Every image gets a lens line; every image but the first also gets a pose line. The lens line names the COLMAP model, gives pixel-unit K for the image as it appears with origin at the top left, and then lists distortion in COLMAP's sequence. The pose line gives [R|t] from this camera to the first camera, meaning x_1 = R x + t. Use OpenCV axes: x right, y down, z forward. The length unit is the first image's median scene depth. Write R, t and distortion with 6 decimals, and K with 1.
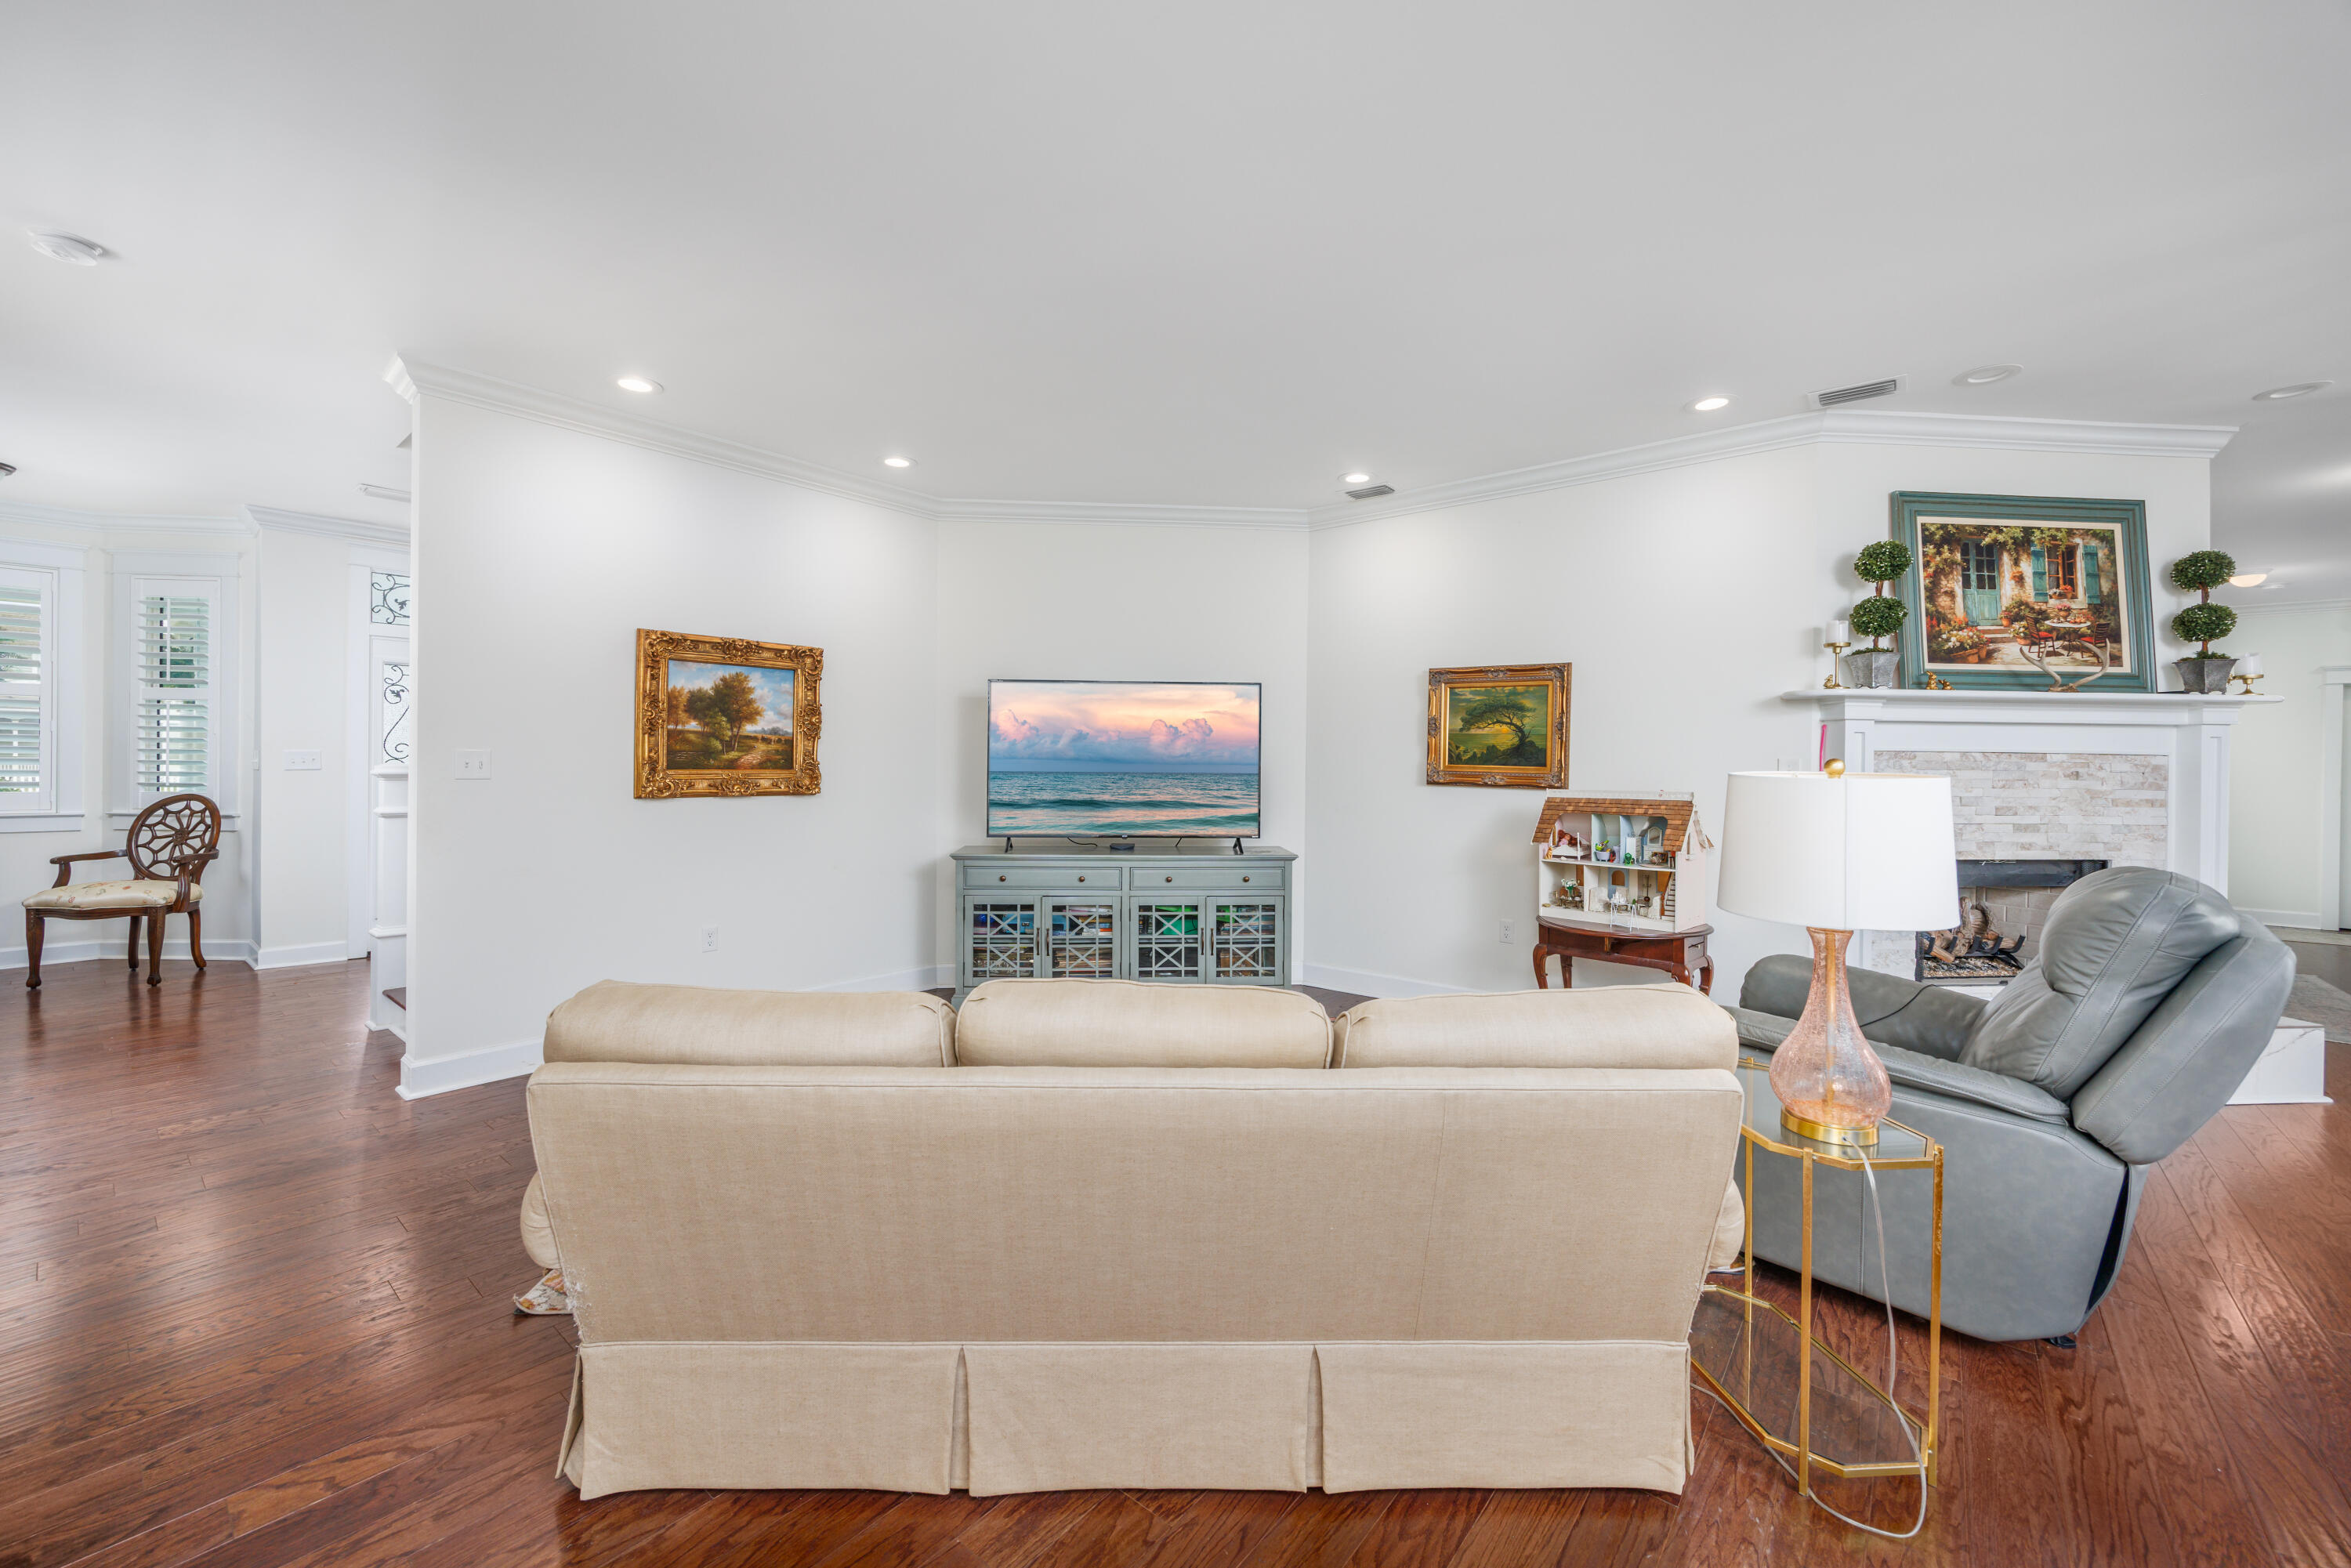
lens RADIAL K [[924.4, 0, 1179.8], [0, 924.4, 767.4], [0, 0, 1]] dist [-0.000311, 0.000014]
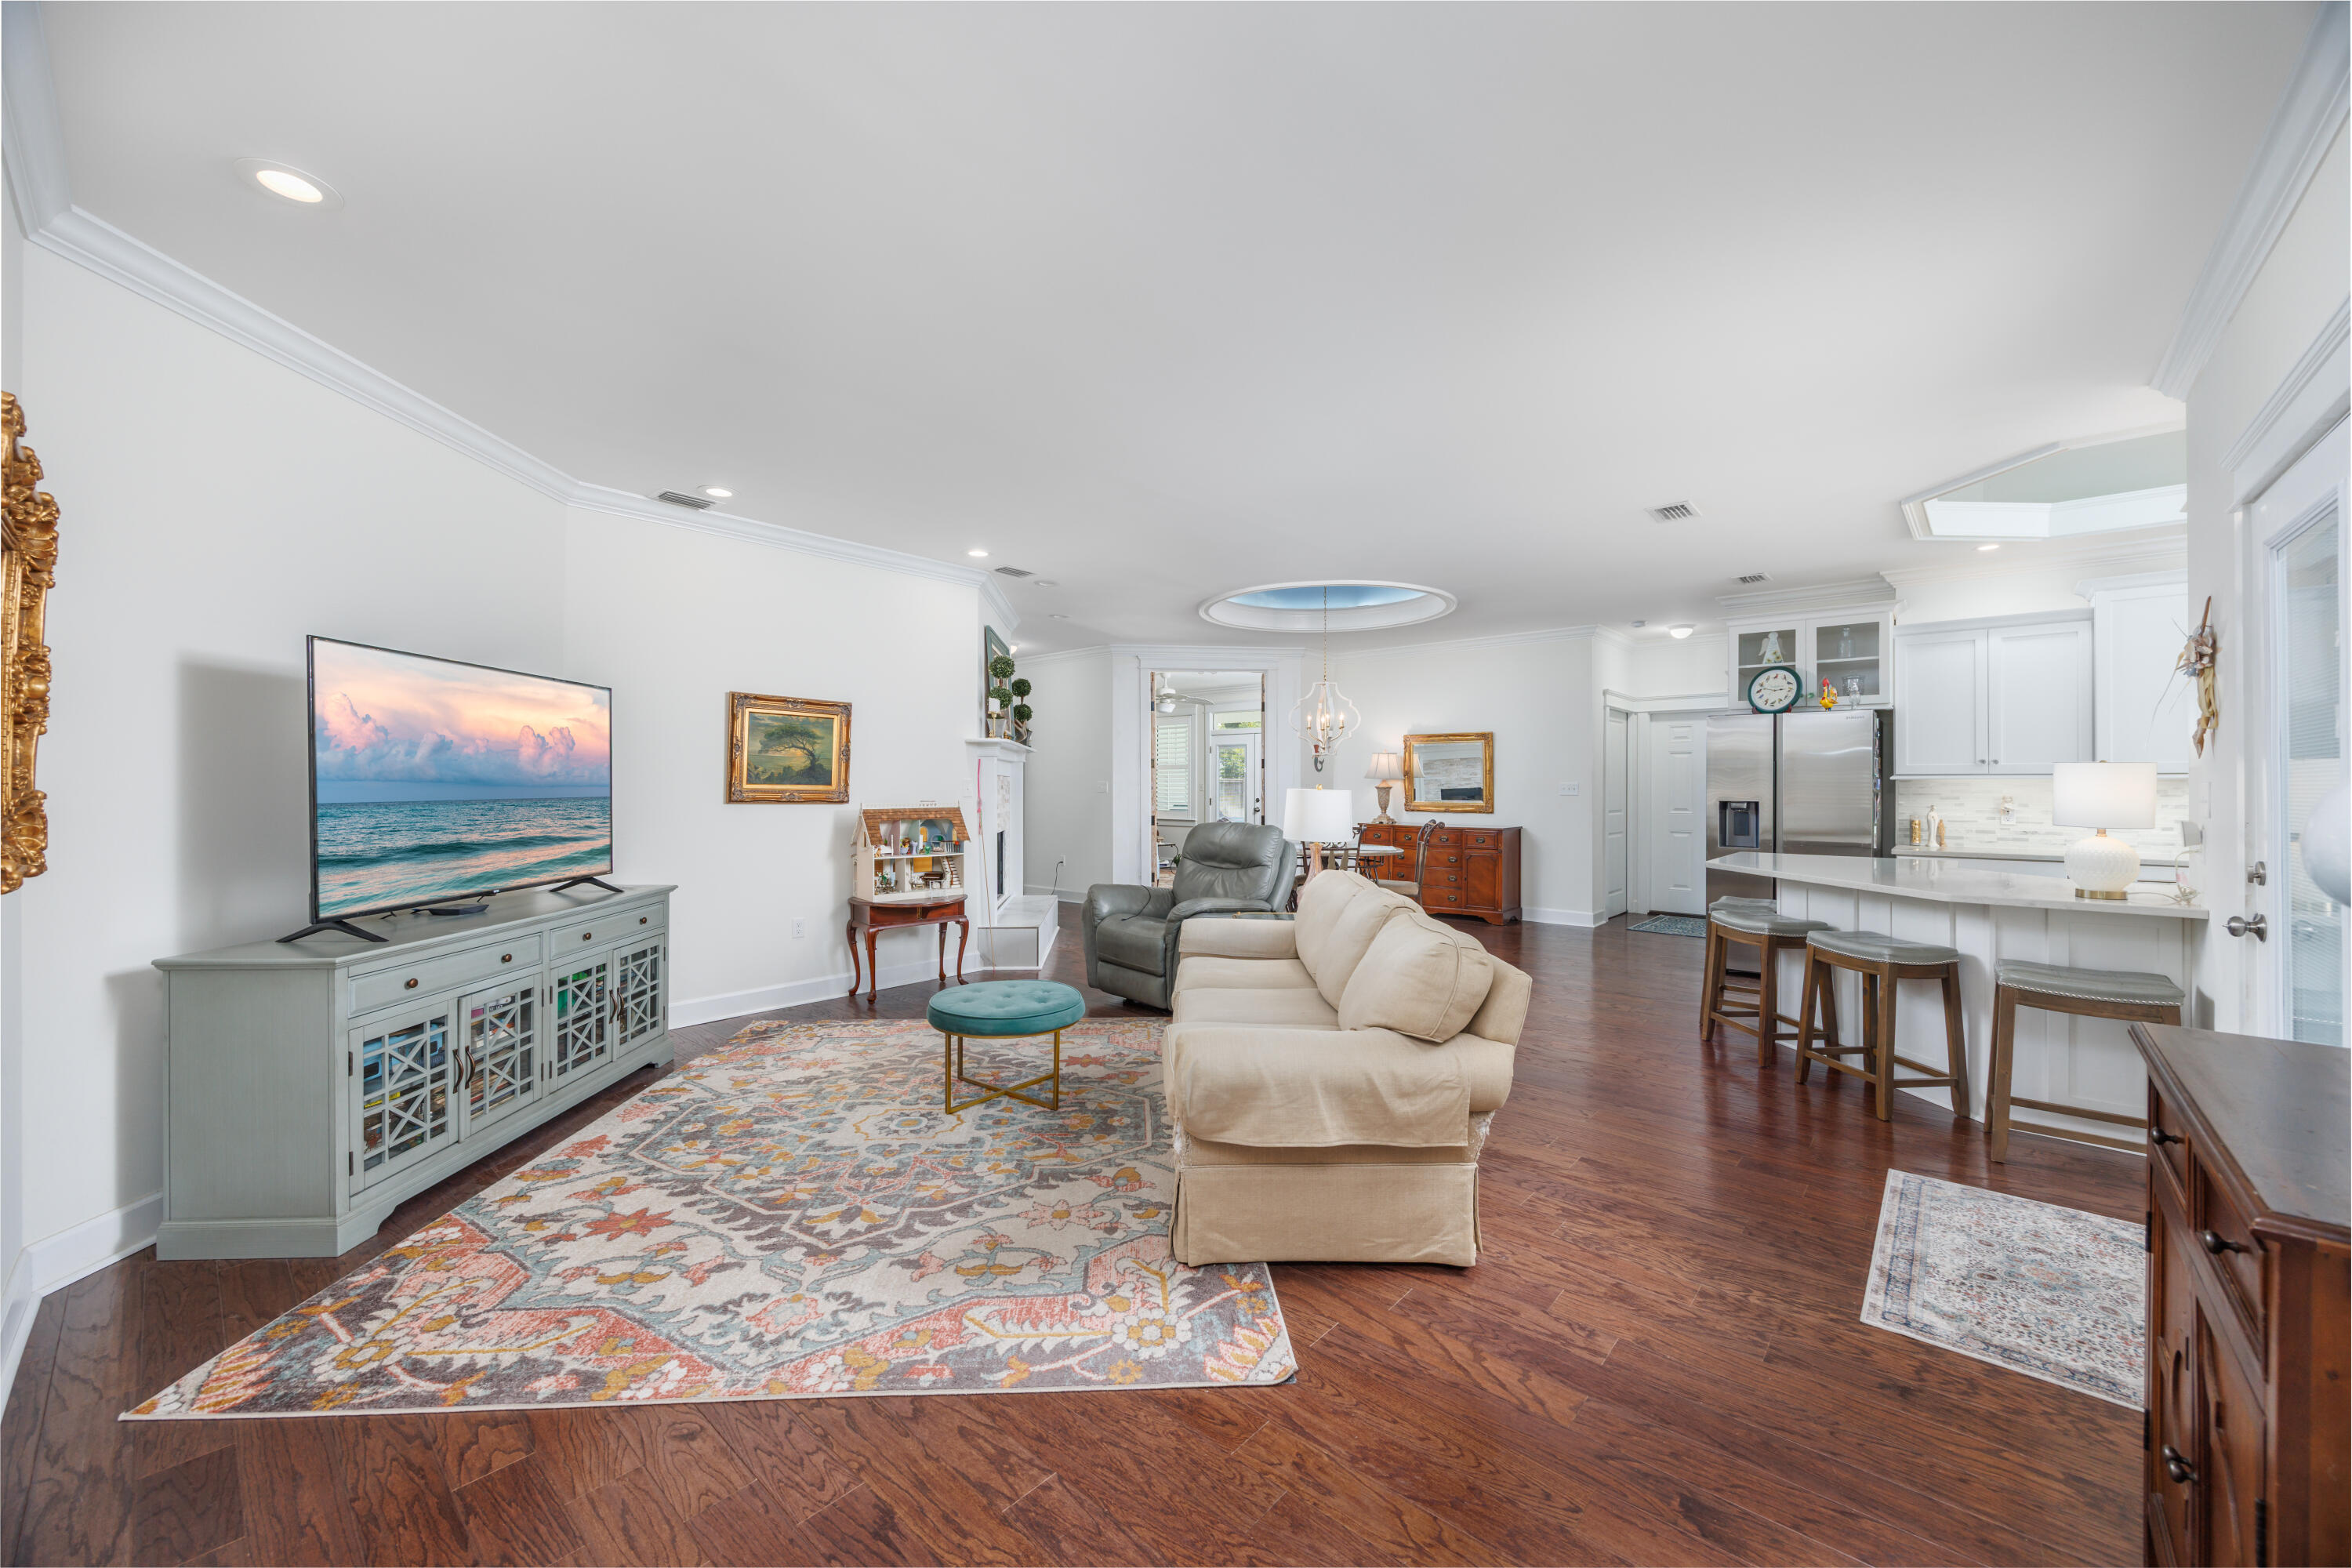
lens RADIAL K [[898.7, 0, 1176.0], [0, 898.7, 784.0], [0, 0, 1]] dist [0.000230, -0.000015]
pose [[0.043156, -0.008964, 0.999028, -0.714610], [-0.000168, 0.999960, 0.008980, -0.012300], [-0.999068, -0.000556, 0.043153, 0.463612]]
